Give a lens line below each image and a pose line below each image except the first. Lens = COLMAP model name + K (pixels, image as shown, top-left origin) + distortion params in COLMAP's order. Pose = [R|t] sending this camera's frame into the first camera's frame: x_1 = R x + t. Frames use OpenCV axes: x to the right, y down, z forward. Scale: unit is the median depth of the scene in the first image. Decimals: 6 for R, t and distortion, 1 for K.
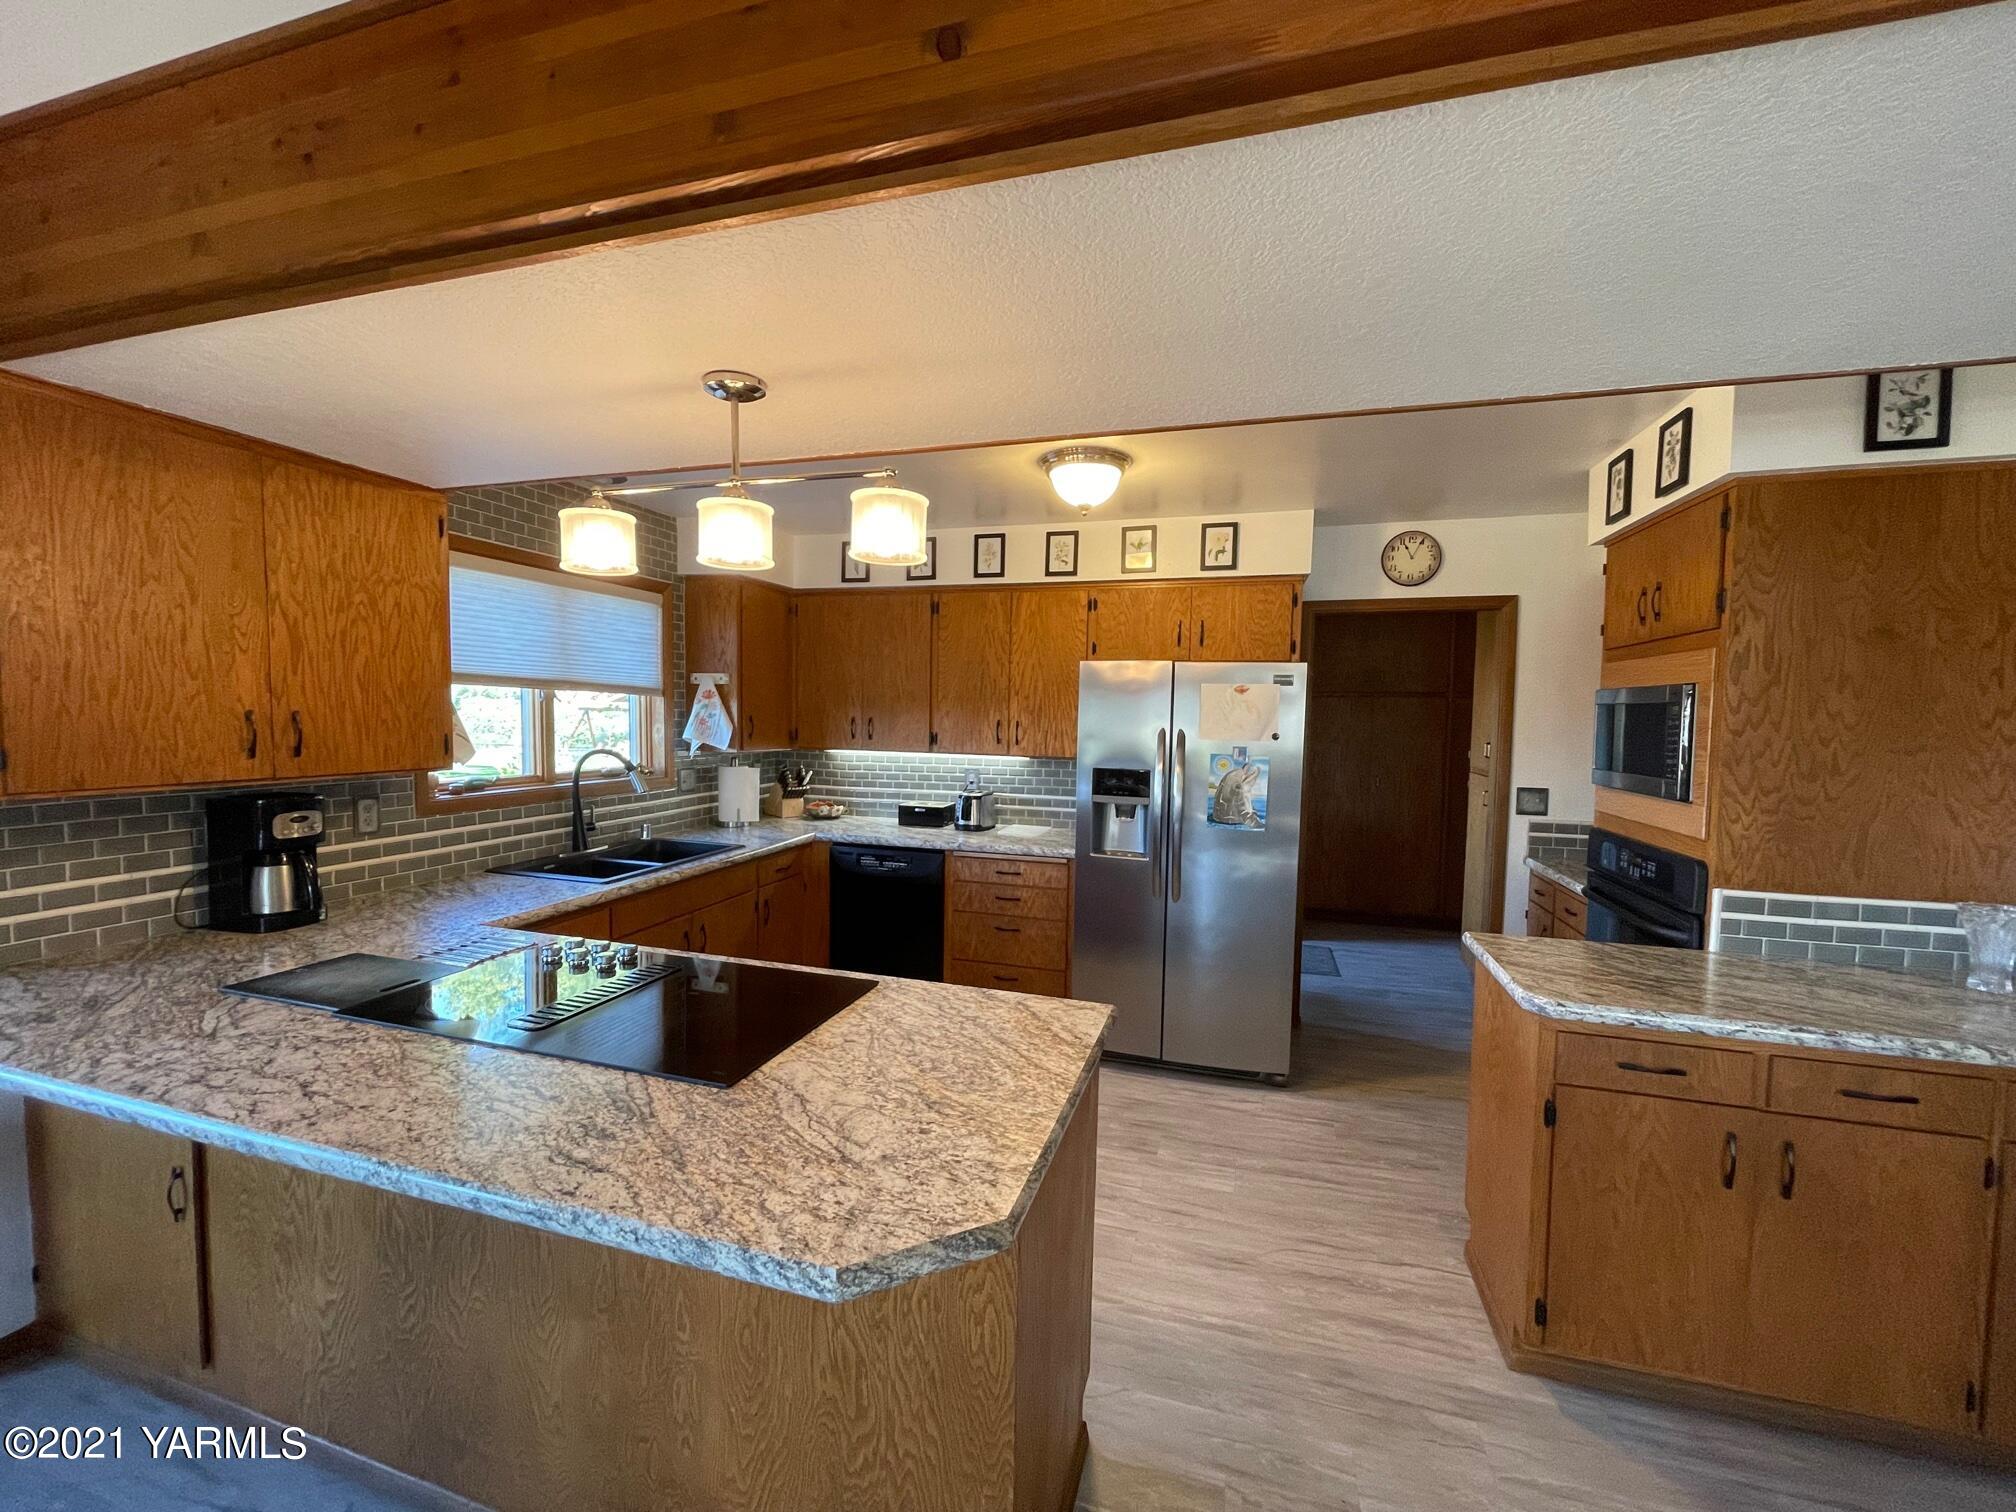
lens RADIAL K [[809.0, 0, 1004.5], [0, 809.0, 760.0], [0, 0, 1]] dist [0.003670, -0.000199]
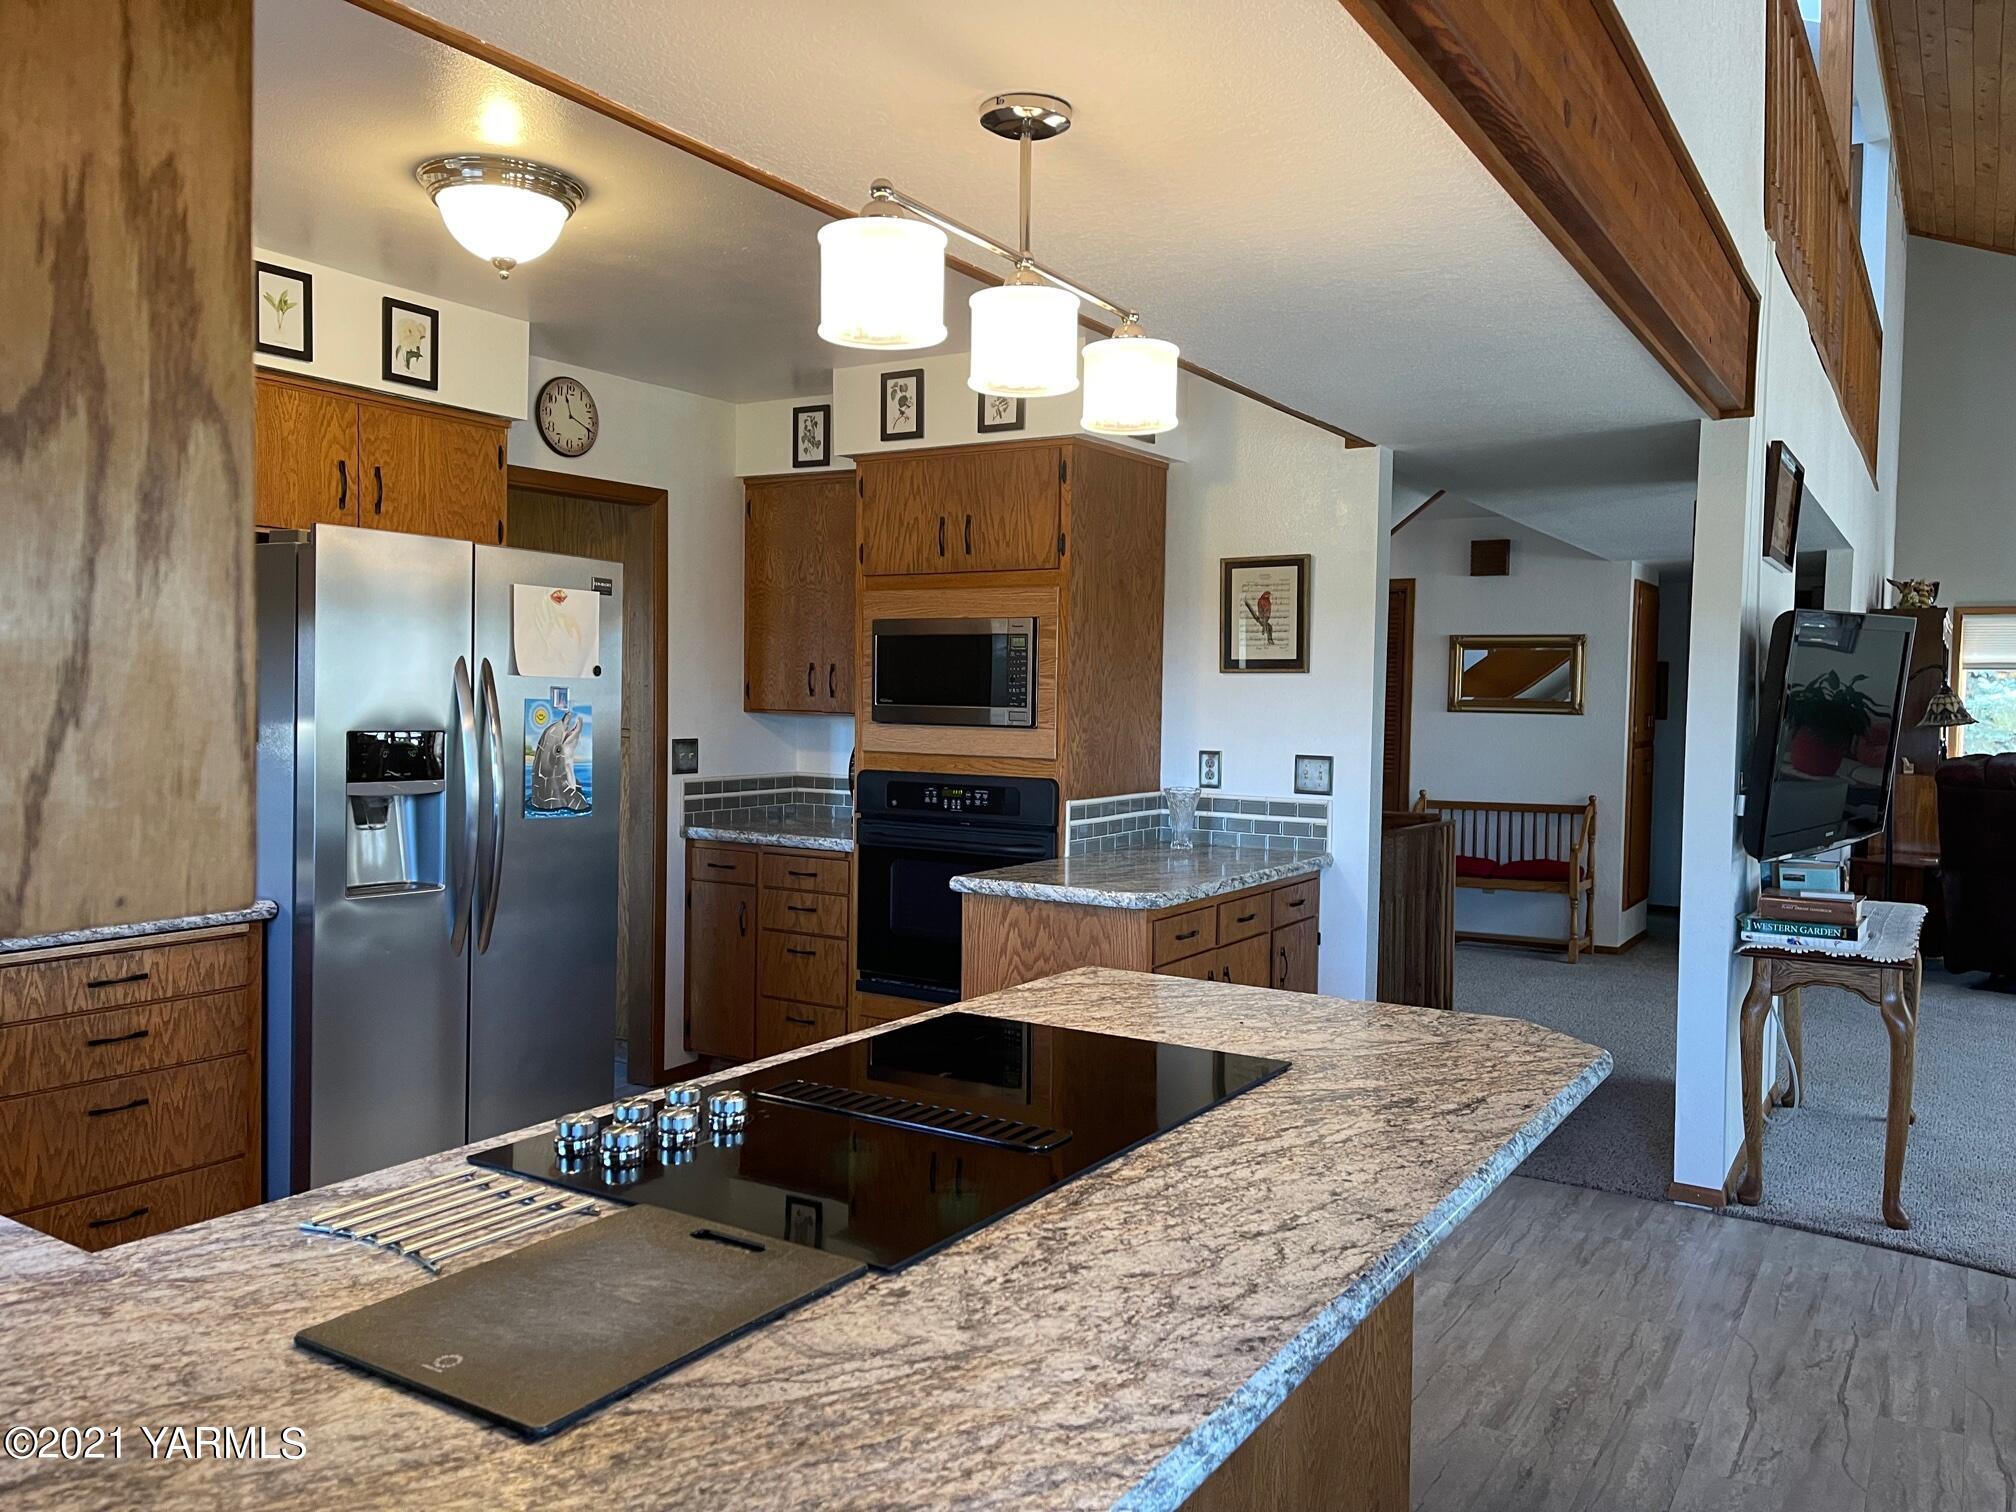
lens RADIAL K [[1517.1, 0, 1002.8], [0, 1517.1, 752.9], [0, 0, 1]] dist [0.030381, -0.015351]
pose [[0.264052, -0.049786, 0.963223, -0.857608], [0.043812, 0.998255, 0.039587, 0.003874], [-0.963513, 0.031747, 0.265772, 0.387736]]
